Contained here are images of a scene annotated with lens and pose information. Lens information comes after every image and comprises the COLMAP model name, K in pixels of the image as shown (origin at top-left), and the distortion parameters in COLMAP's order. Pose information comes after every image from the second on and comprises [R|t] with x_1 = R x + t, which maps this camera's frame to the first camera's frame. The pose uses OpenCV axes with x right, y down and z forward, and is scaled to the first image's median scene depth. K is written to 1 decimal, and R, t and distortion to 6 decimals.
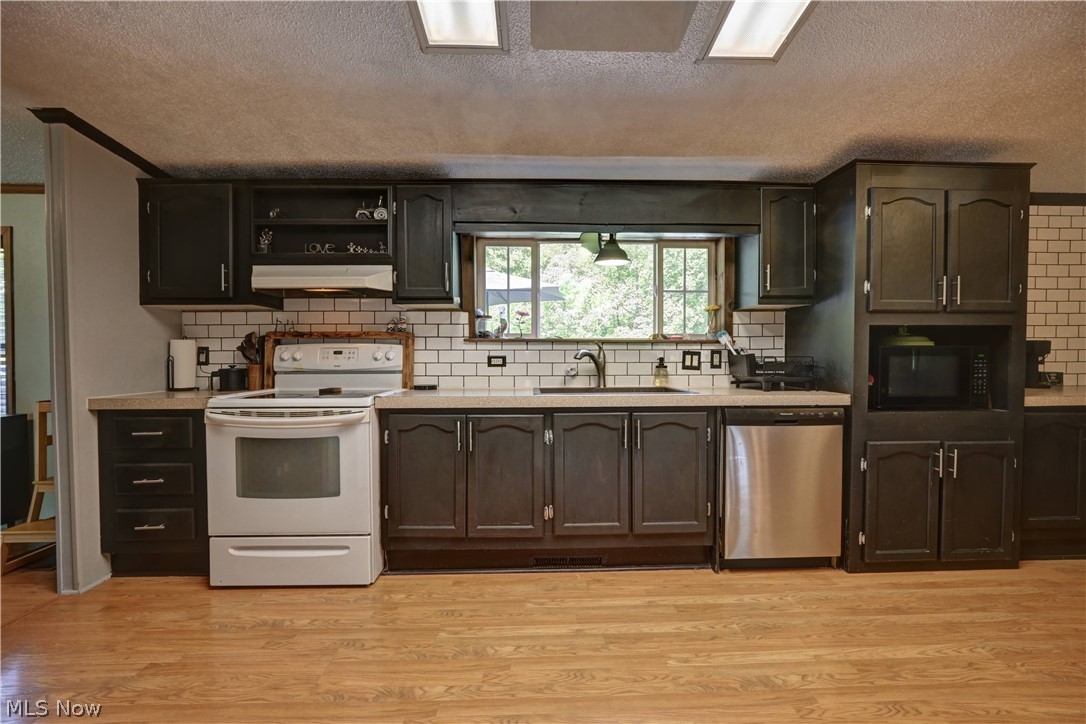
lens RADIAL K [[448.8, 0, 545.0], [0, 448.8, 363.7], [0, 0, 1]] dist [-0.017934, 0.000649]
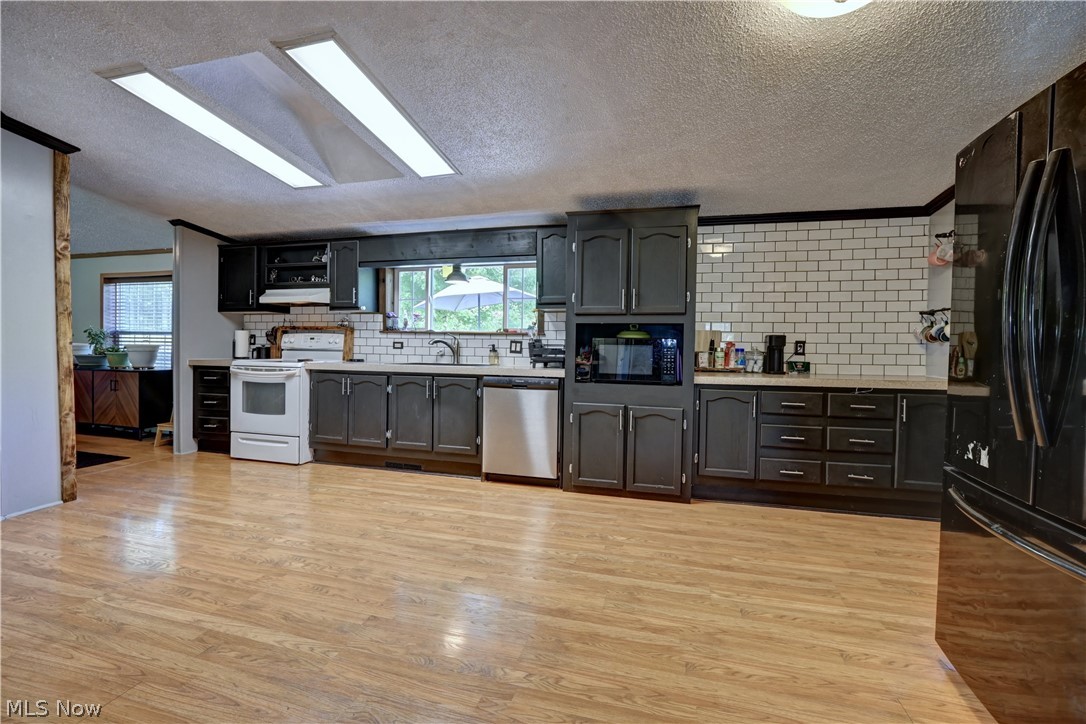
lens RADIAL K [[450.3, 0, 548.6], [0, 450.3, 354.6], [0, 0, 1]] dist [-0.023464, 0.000583]
pose [[0.958403, 0.021744, -0.284588, 0.971119], [-0.022310, 0.999750, 0.001252, 0.015154], [0.284544, 0.005150, 0.958649, -0.415877]]
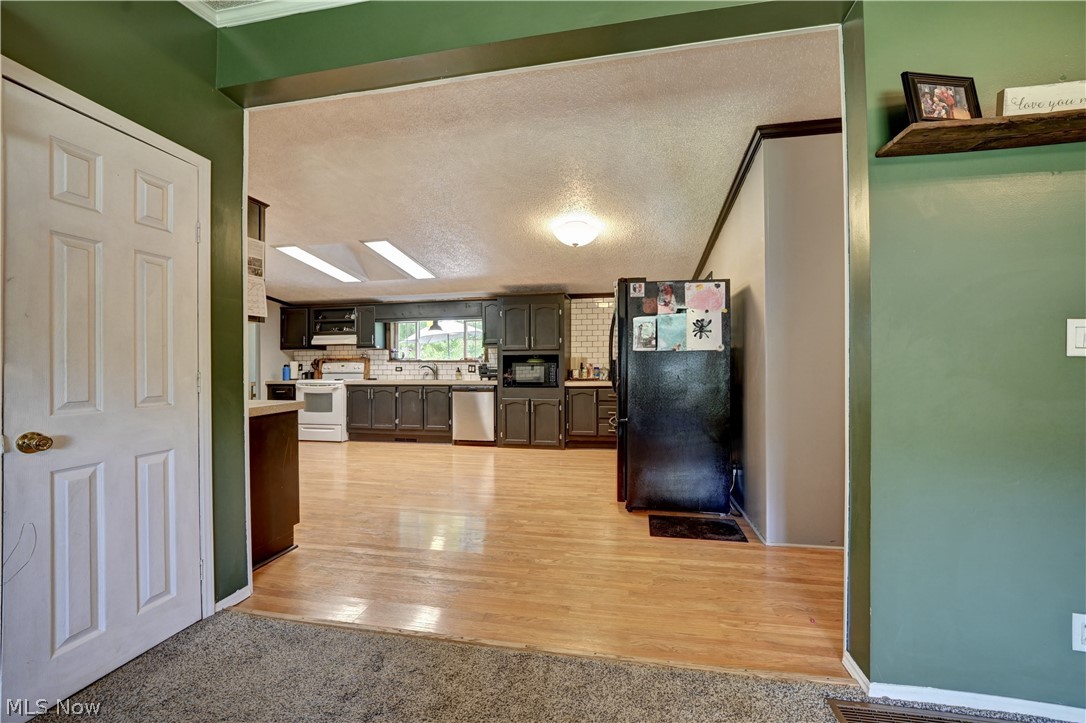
lens RADIAL K [[438.4, 0, 542.3], [0, 438.4, 363.5], [0, 0, 1]] dist [-0.025470, 0.005765]
pose [[0.973736, -0.004345, -0.227639, 1.428455], [-0.002225, 0.999589, -0.028596, 0.036107], [0.227669, 0.028351, 0.973326, -1.406495]]
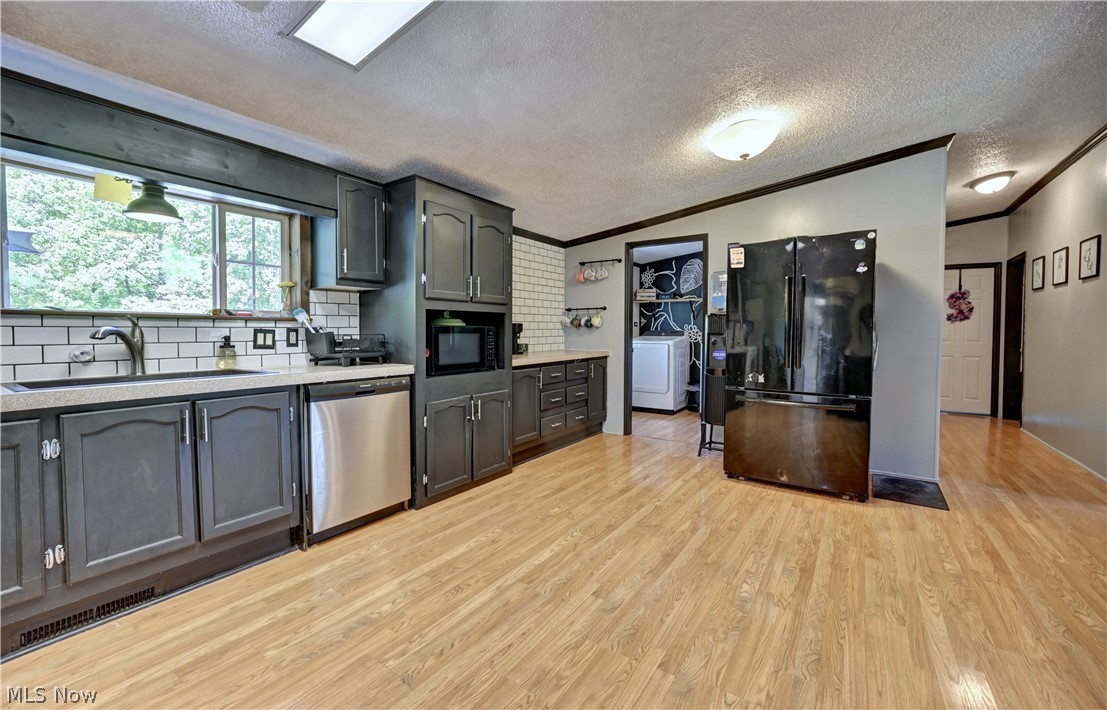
lens RADIAL K [[446.2, 0, 556.8], [0, 446.2, 344.0], [0, 0, 1]] dist [-0.026143, 0.005451]
pose [[0.591734, -0.020971, 0.805860, -0.062463], [0.016963, 0.999764, 0.013561, 0.001305], [-0.805954, 0.005645, 0.591951, -0.040746]]
